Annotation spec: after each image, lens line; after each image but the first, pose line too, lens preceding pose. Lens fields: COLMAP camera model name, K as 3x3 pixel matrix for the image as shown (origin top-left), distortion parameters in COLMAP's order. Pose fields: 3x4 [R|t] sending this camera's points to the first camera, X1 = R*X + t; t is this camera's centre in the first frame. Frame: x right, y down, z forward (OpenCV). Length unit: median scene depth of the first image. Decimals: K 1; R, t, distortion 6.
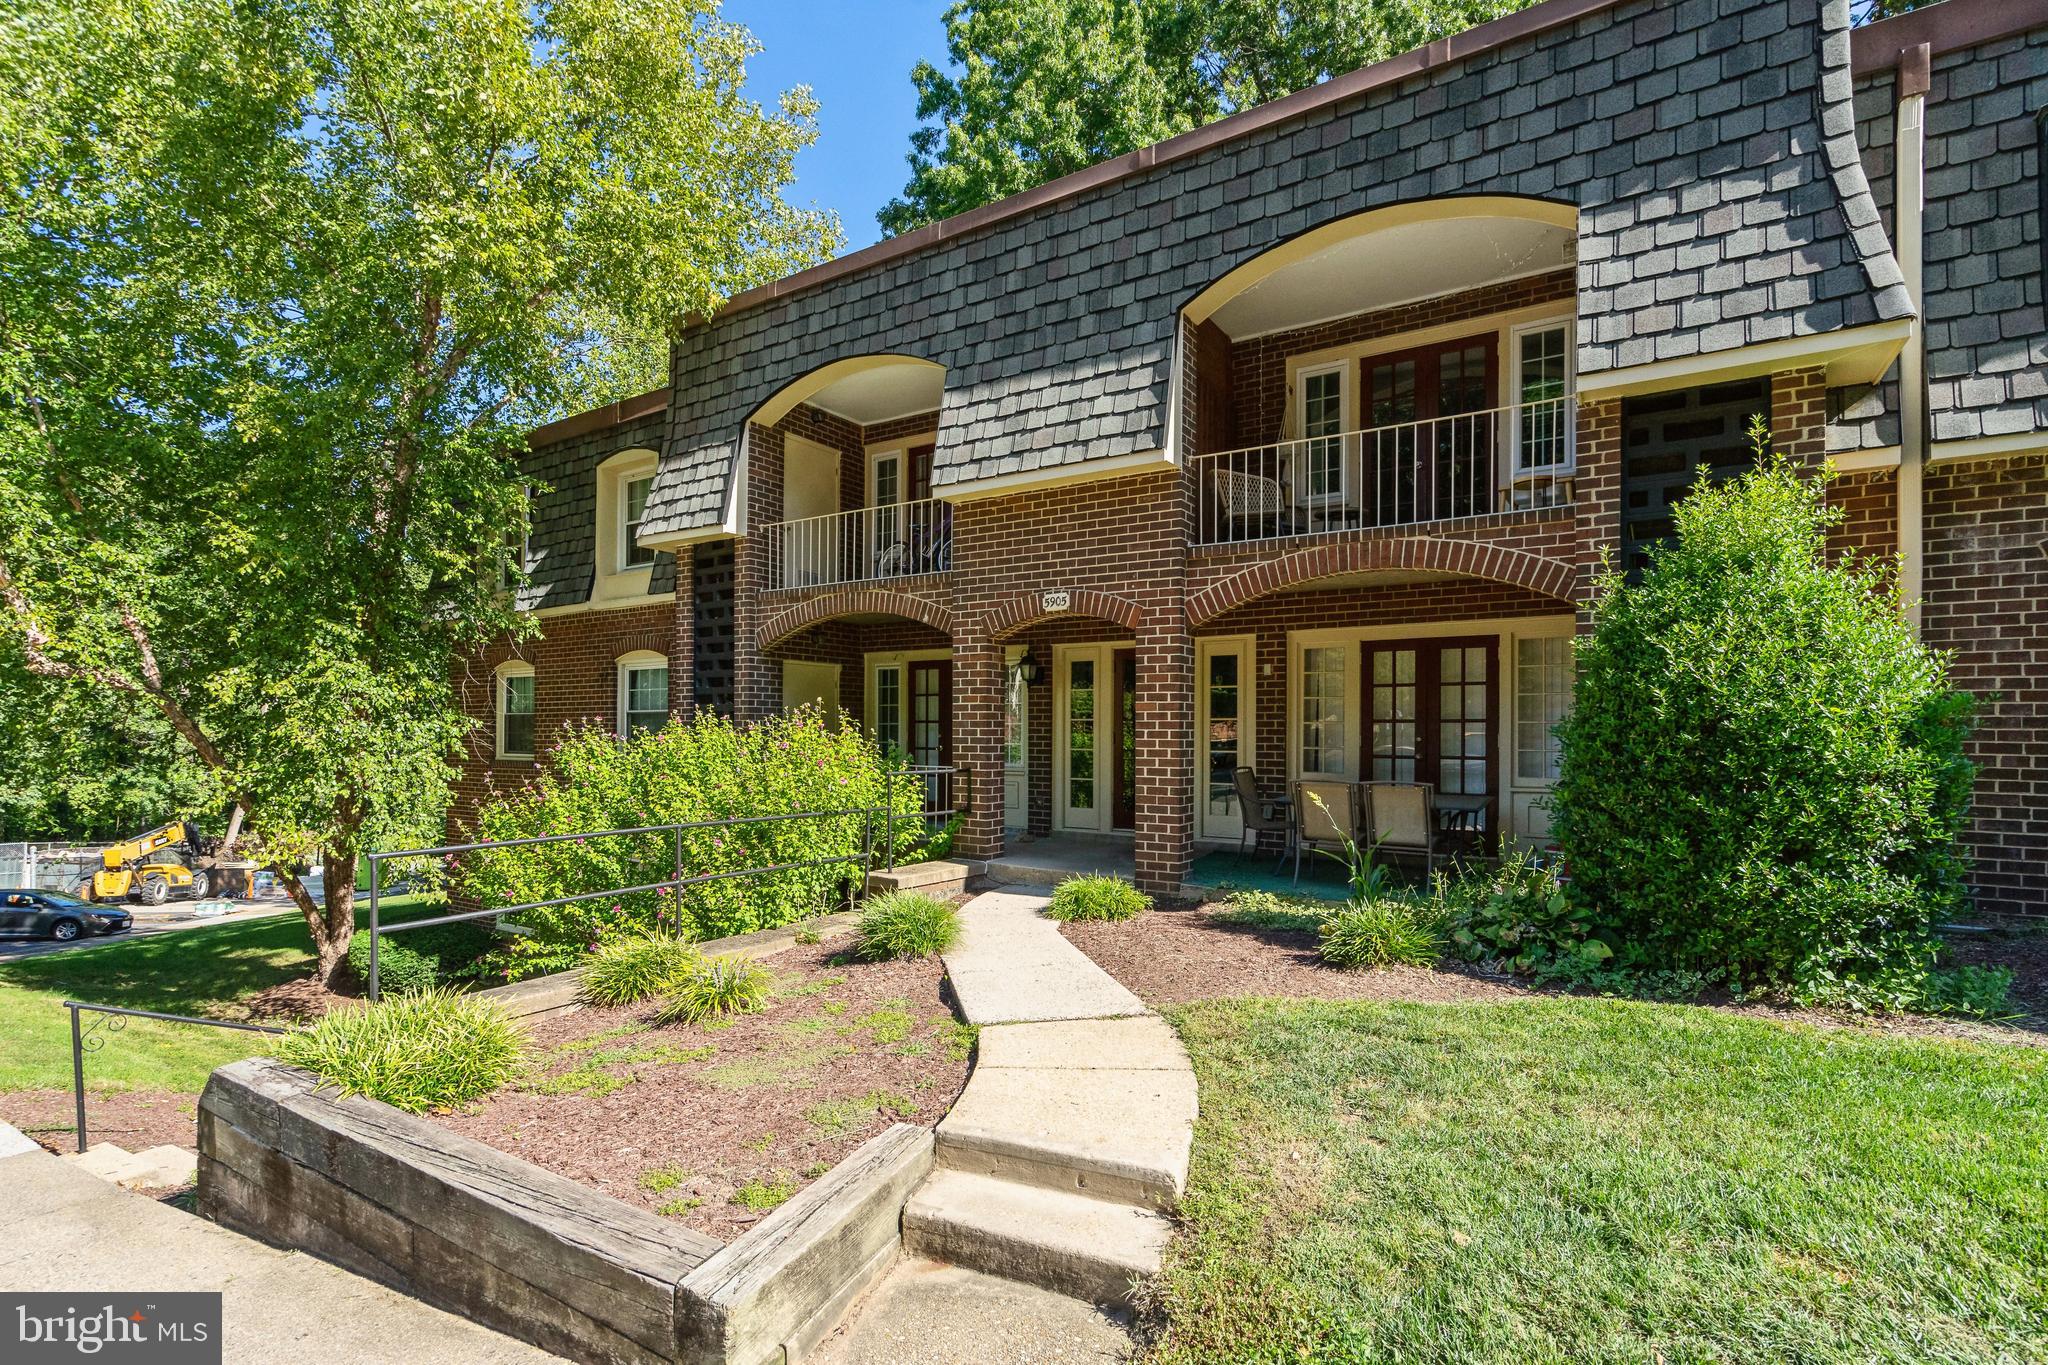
lens RADIAL K [[969.8, 0, 1019.7], [0, 969.8, 766.9], [0, 0, 1]] dist [-0.003337, 0.000120]
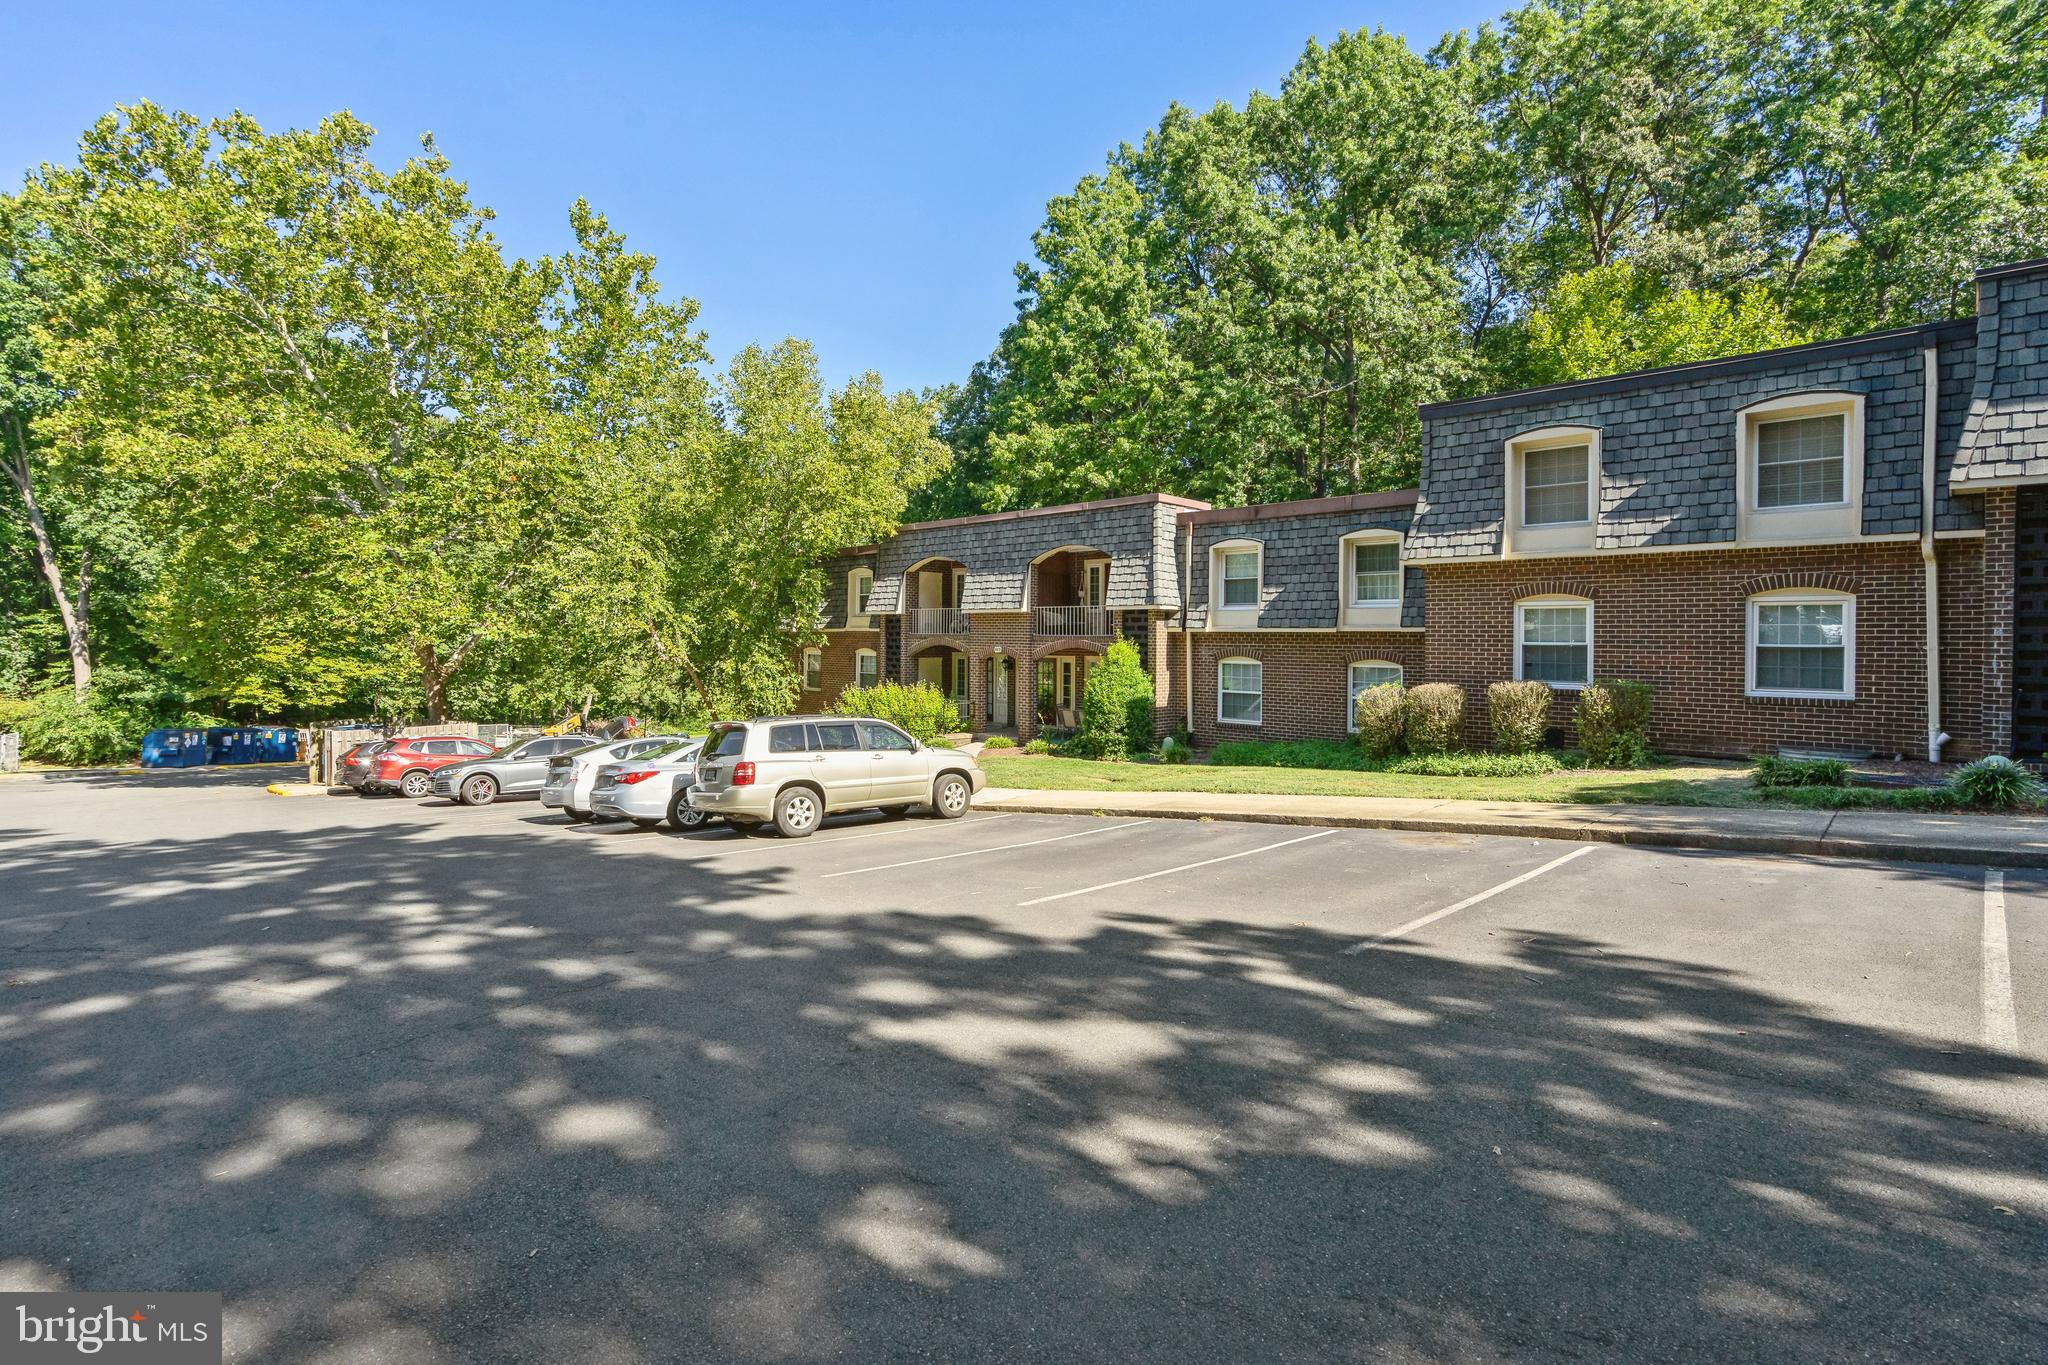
lens RADIAL K [[969.8, 0, 1023.7], [0, 969.8, 679.1], [0, 0, 1]] dist [-0.003337, 0.000120]
pose [[0.982786, 0.009213, -0.184516, 0.553485], [-0.006817, 0.999884, 0.013619, -0.093192], [0.184620, -0.012127, 0.982735, -1.624696]]
